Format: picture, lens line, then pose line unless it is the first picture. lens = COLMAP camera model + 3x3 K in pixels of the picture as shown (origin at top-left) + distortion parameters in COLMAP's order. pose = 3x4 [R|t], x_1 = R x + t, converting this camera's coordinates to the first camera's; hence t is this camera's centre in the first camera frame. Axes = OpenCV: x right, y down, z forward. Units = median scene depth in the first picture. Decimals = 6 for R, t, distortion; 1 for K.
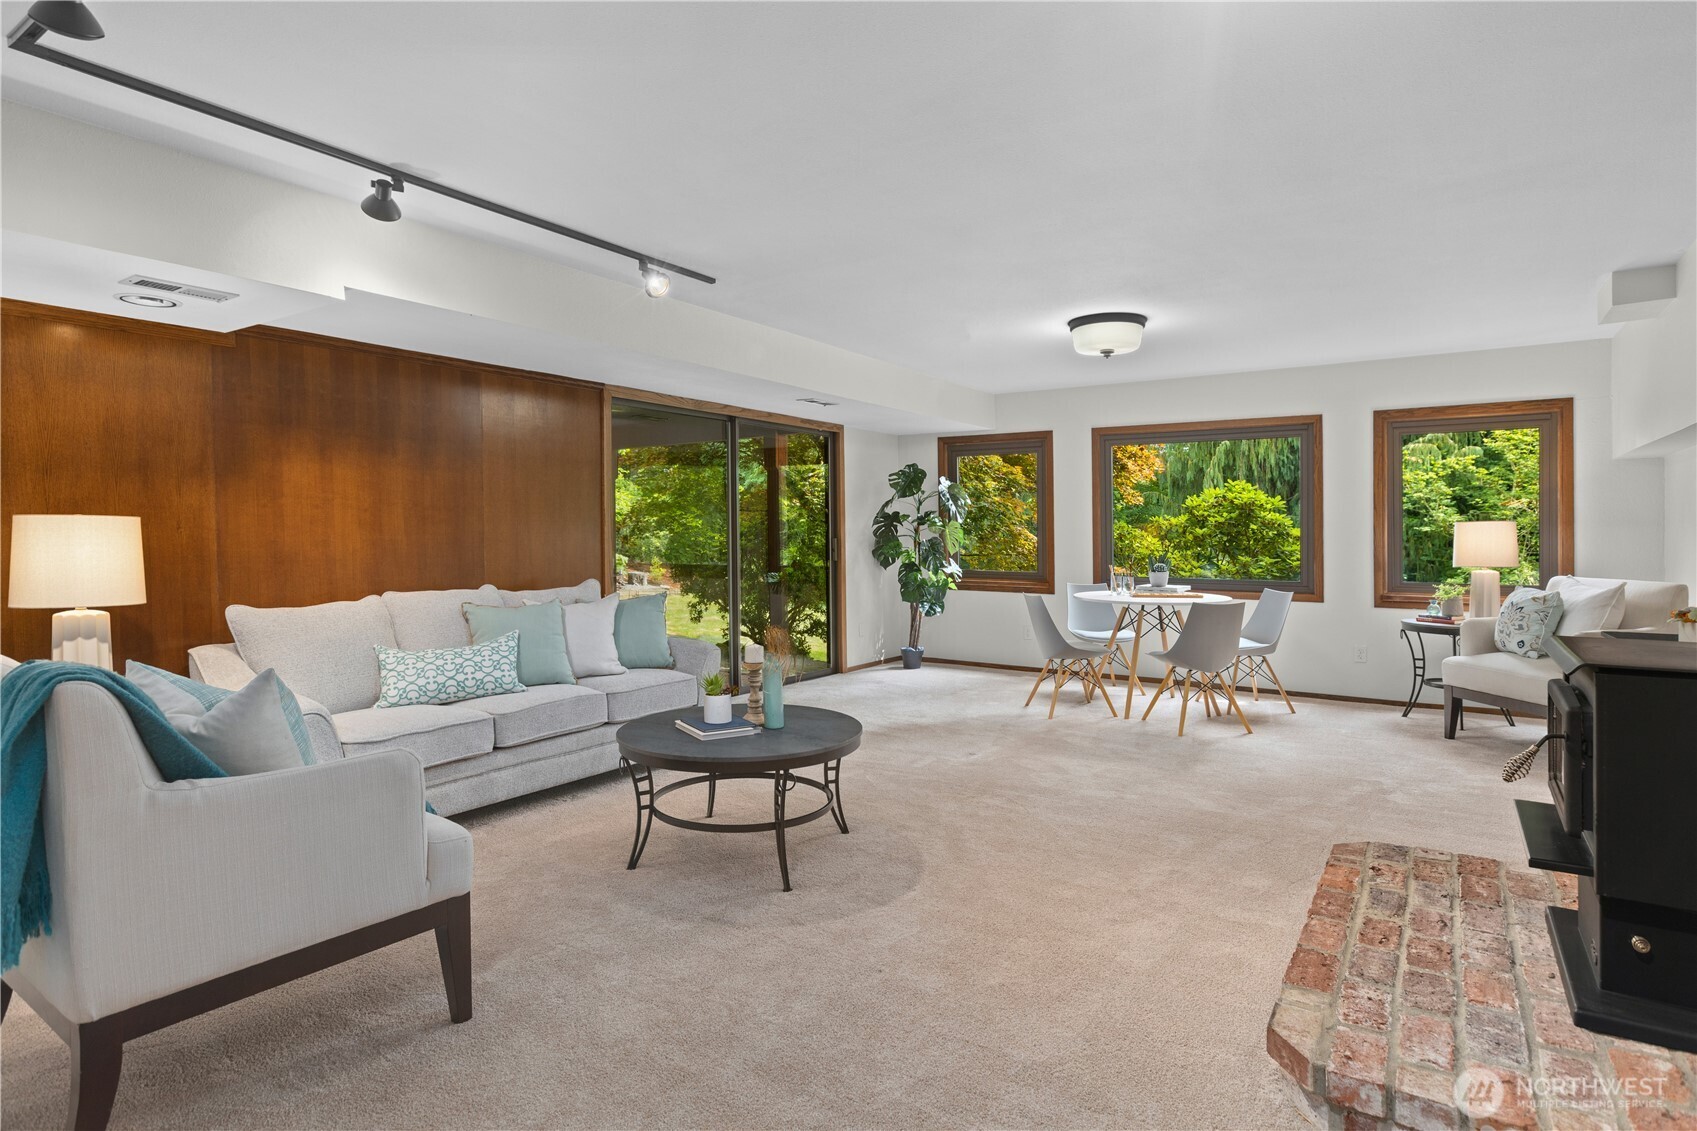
lens RADIAL K [[879.3, 0, 848.1], [0, 879.3, 551.8], [0, 0, 1]] dist [0.000176, 0.000119]
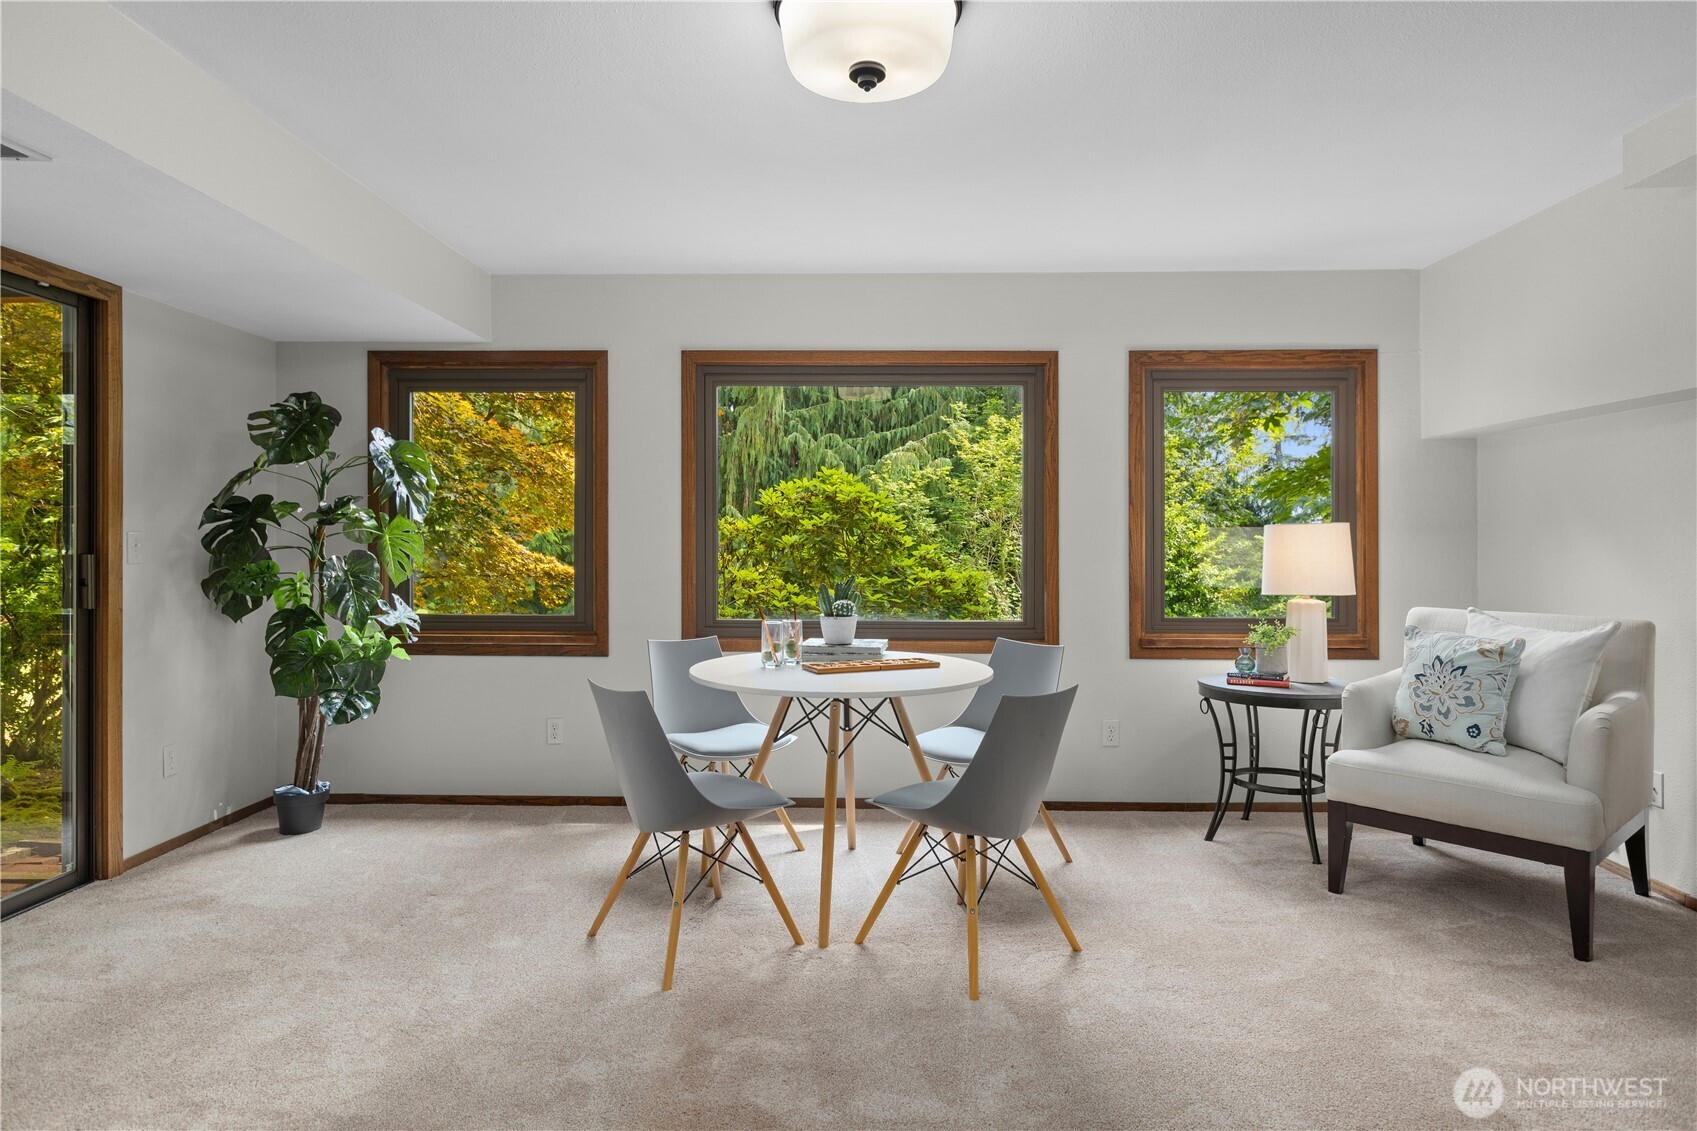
lens RADIAL K [[965.2, 0, 851.9], [0, 965.2, 517.1], [0, 0, 1]] dist [0.006319, 0.000942]
pose [[0.839900, 0.014355, 0.542551, 0.038809], [0.011604, 0.998947, -0.044395, -0.008463], [-0.542617, 0.043583, 0.838849, 0.418375]]
